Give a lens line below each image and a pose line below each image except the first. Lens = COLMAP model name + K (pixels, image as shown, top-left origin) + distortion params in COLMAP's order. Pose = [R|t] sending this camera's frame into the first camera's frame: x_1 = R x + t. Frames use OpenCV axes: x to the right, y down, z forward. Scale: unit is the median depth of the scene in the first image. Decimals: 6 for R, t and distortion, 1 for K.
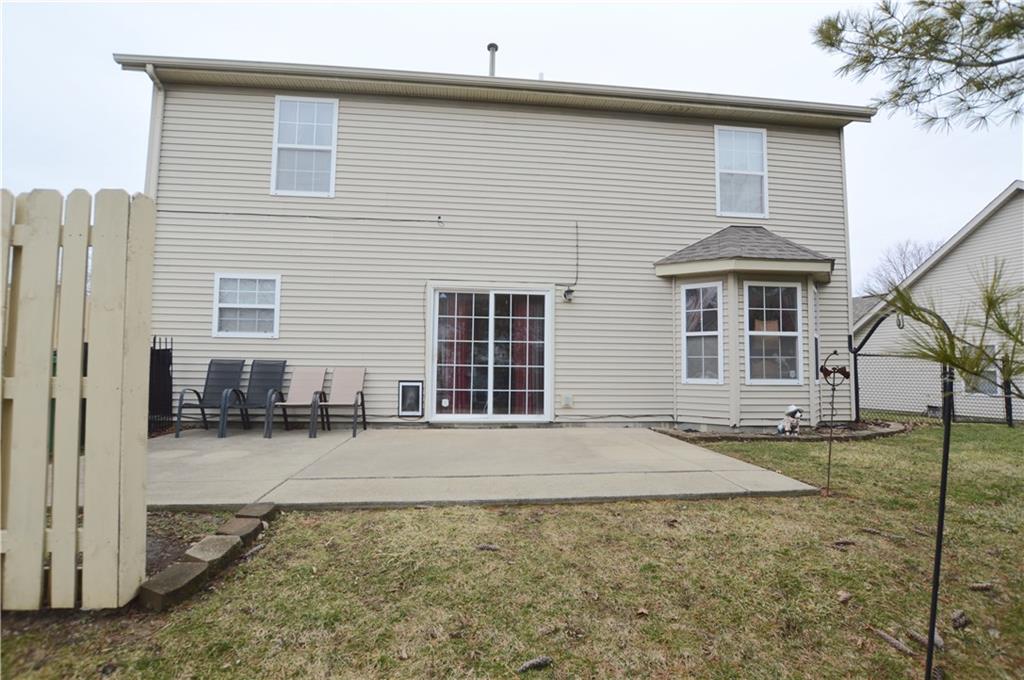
lens RADIAL K [[478.1, 0, 515.8], [0, 478.1, 338.7], [0, 0, 1]] dist [-0.029914, 0.001490]
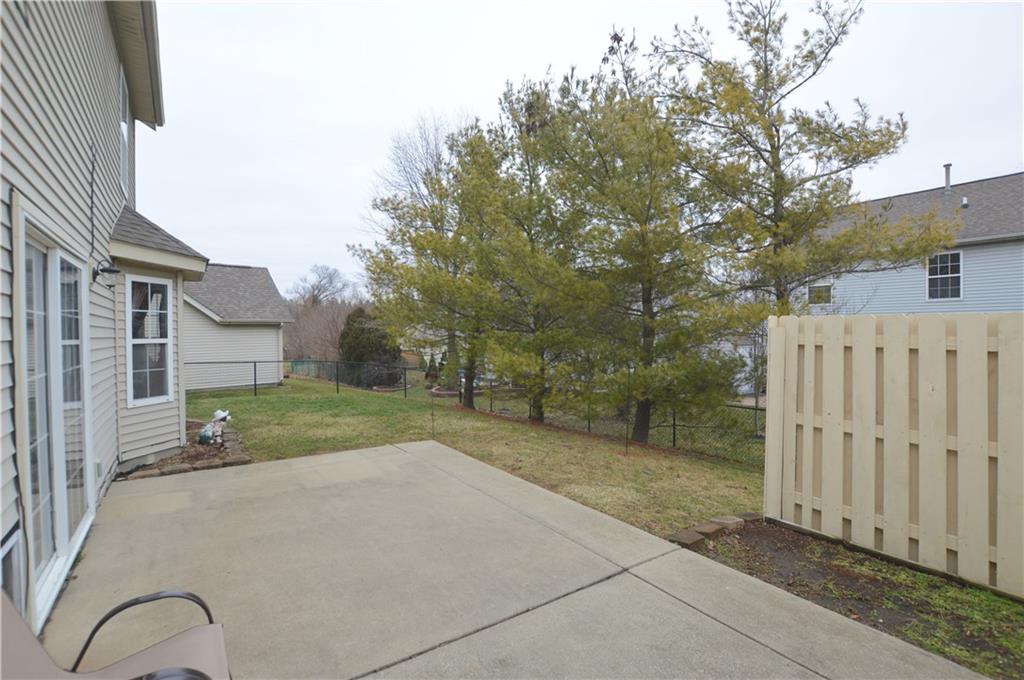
lens RADIAL K [[478.1, 0, 514.0], [0, 478.1, 340.0], [0, 0, 1]] dist [-0.029914, 0.001490]
pose [[-0.477992, -0.021061, 0.878111, -0.601269], [-0.051125, 0.998685, -0.003876, -0.041801], [-0.876875, -0.046746, -0.478440, 0.866583]]
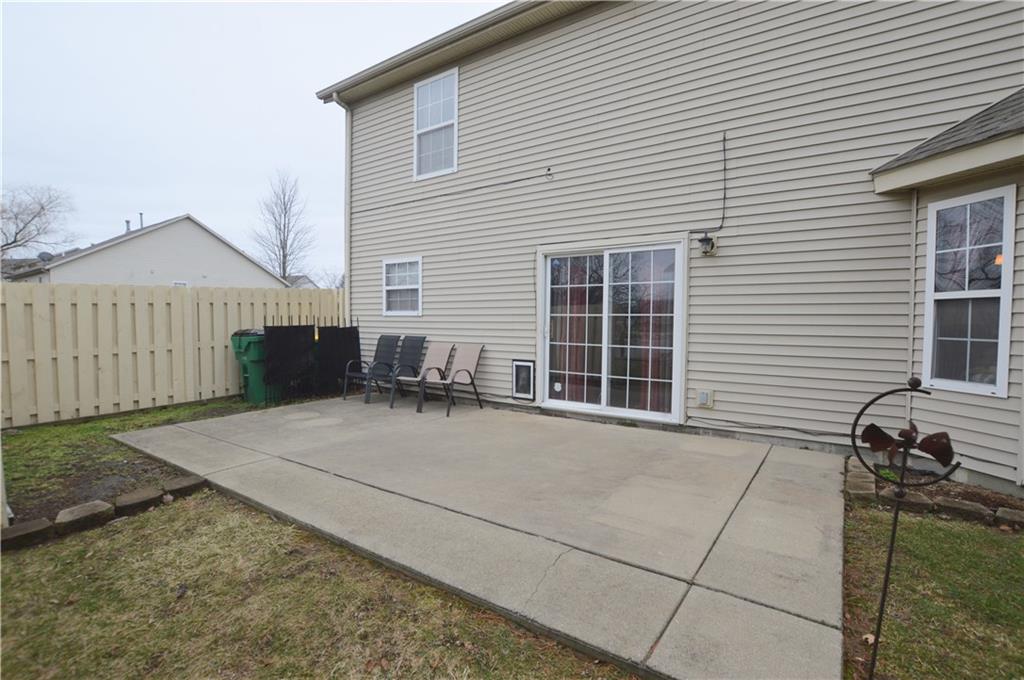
lens RADIAL K [[478.1, 0, 515.1], [0, 478.1, 337.6], [0, 0, 1]] dist [-0.029914, 0.001490]
pose [[0.754575, 0.016935, -0.655995, 0.362638], [0.039468, 0.996686, 0.071130, -0.019673], [0.655026, -0.079563, 0.751406, 0.308990]]
